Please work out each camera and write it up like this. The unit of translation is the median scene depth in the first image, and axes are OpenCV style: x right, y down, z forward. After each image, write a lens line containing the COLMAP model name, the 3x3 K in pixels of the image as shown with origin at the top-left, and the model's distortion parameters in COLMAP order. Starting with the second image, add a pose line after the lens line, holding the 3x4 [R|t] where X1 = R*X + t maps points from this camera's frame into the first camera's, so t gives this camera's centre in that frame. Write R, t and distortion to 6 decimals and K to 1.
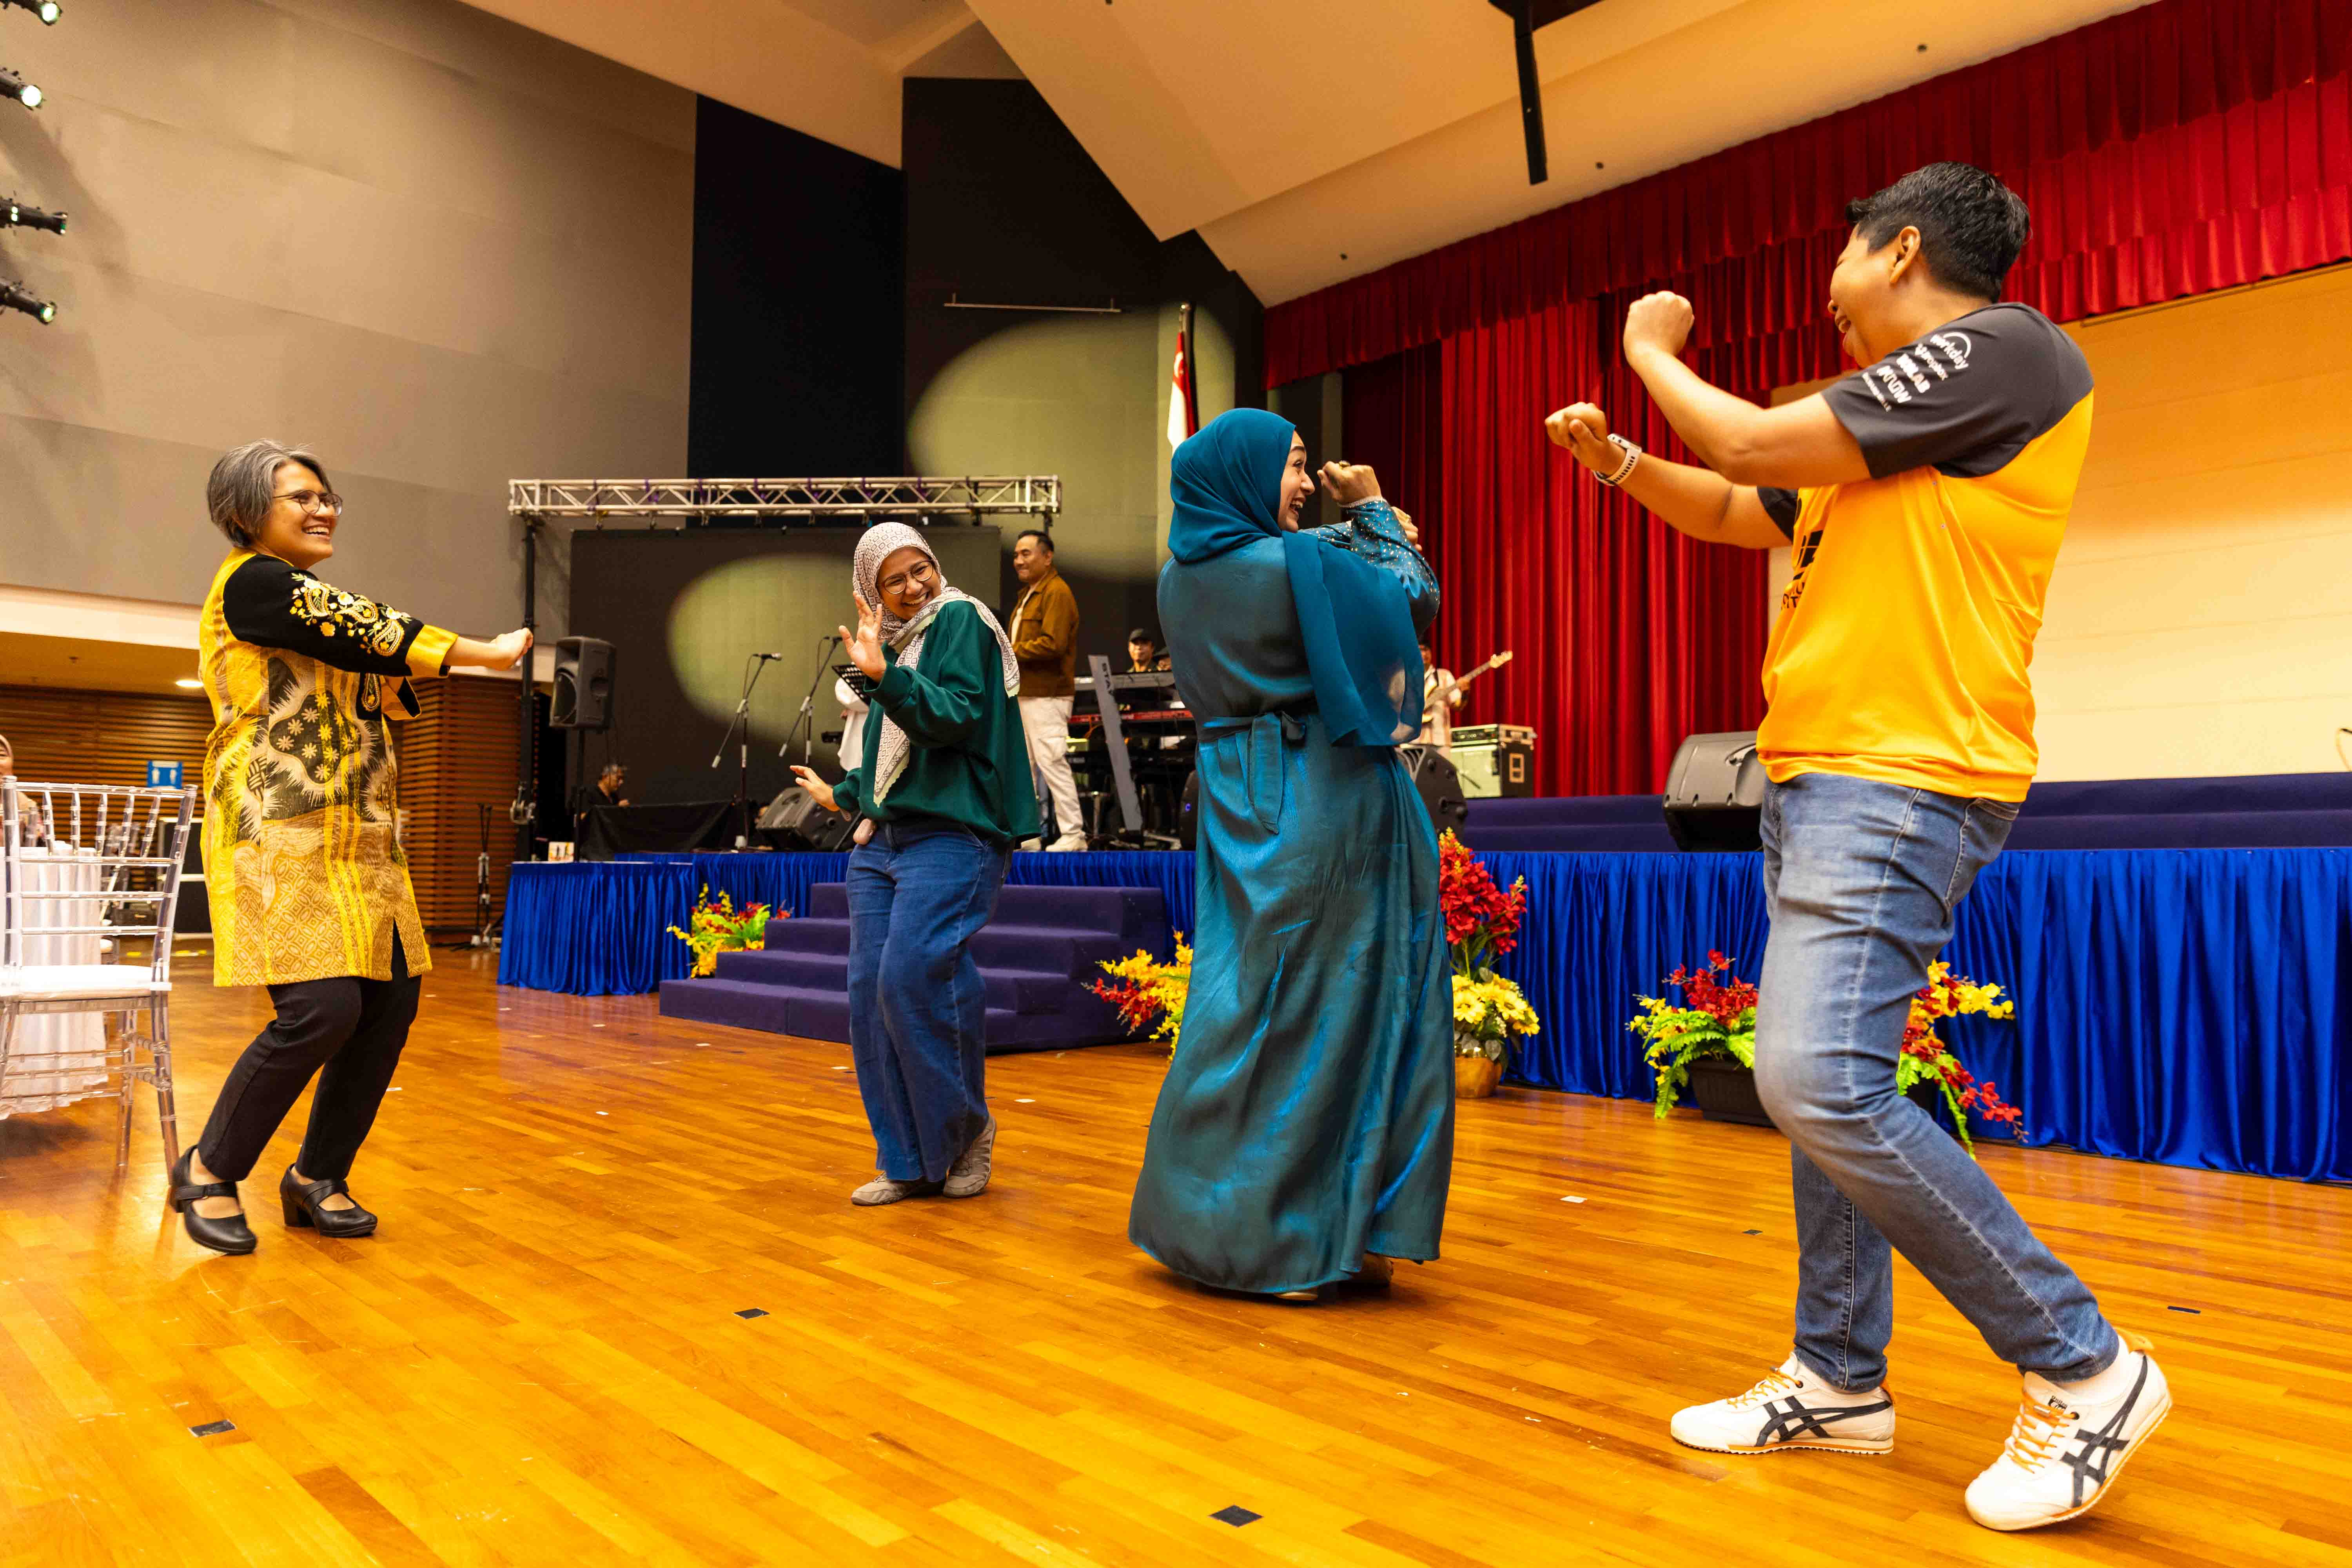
lens RADIAL K [[1572.5, 0, 1167.3], [0, 1572.5, 788.3], [0, 0, 1]] dist [0.010108, 0.001414]
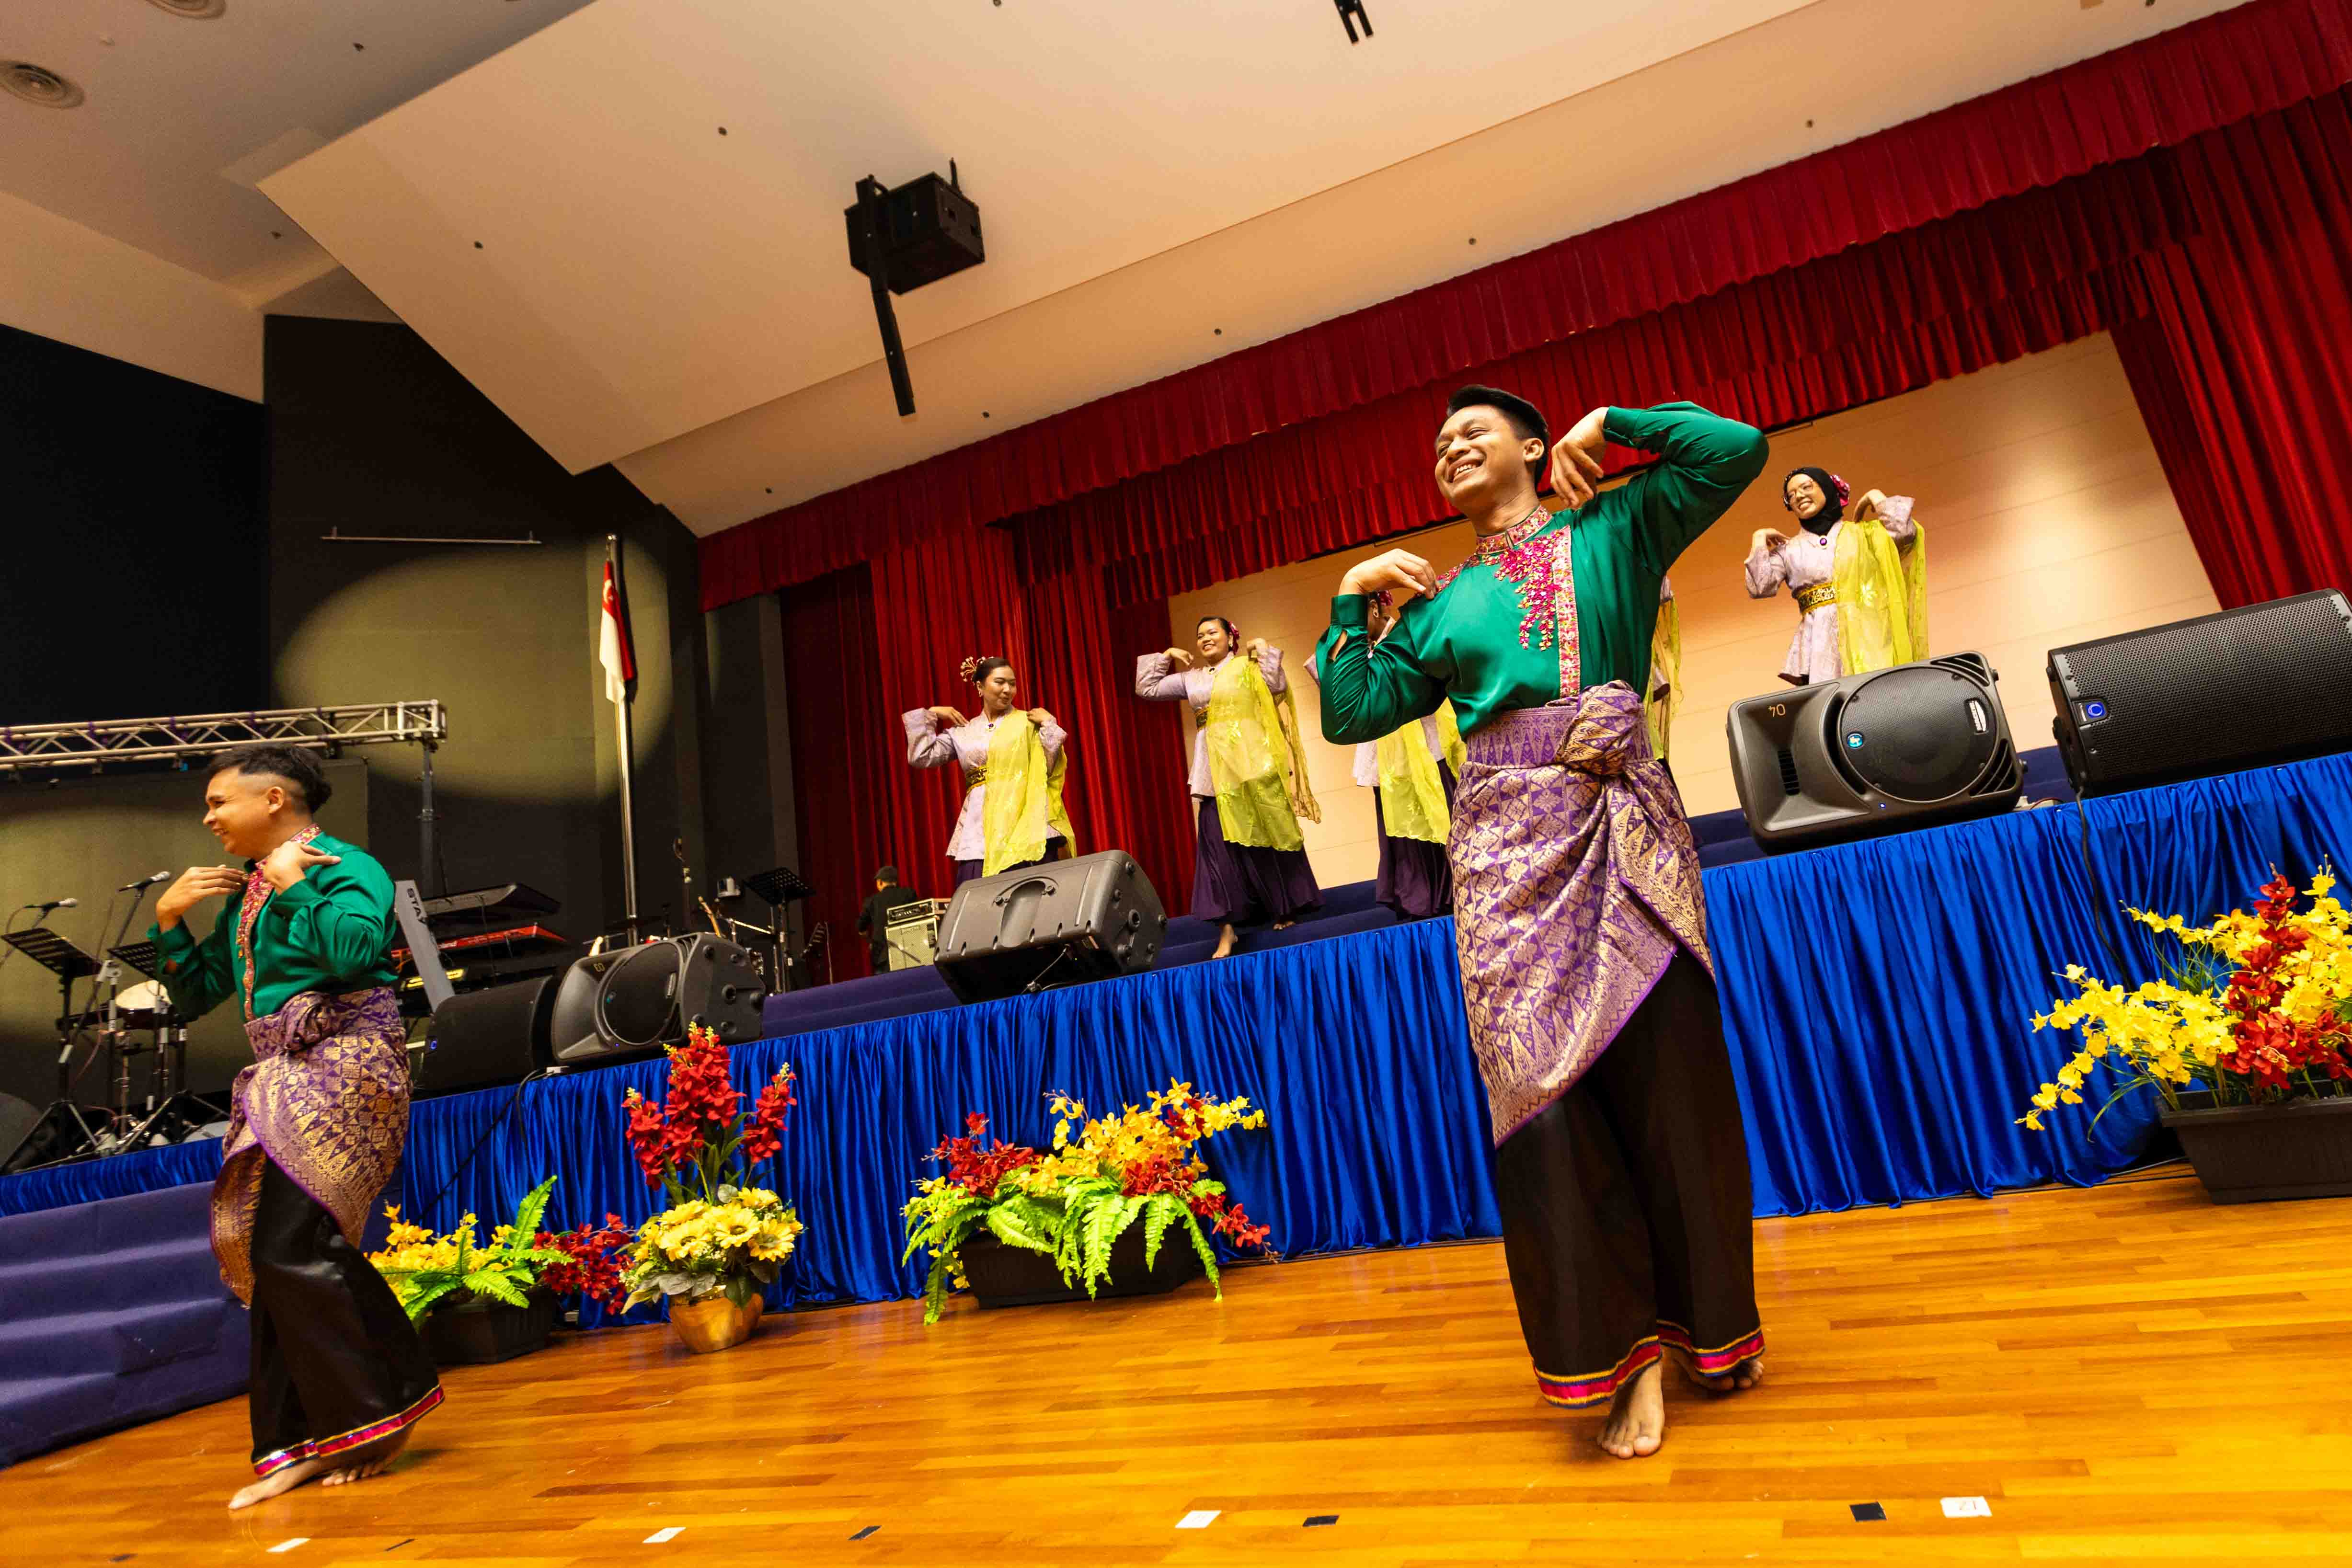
lens RADIAL K [[1301.7, 0, 1349.6], [0, 1301.7, 701.4], [0, 0, 1]] dist [0.019433, -0.001980]
pose [[0.896129, -0.065002, 0.439008, 0.115106], [0.146613, 0.977037, -0.154610, 0.009750], [-0.418877, 0.202914, 0.885081, 0.096302]]
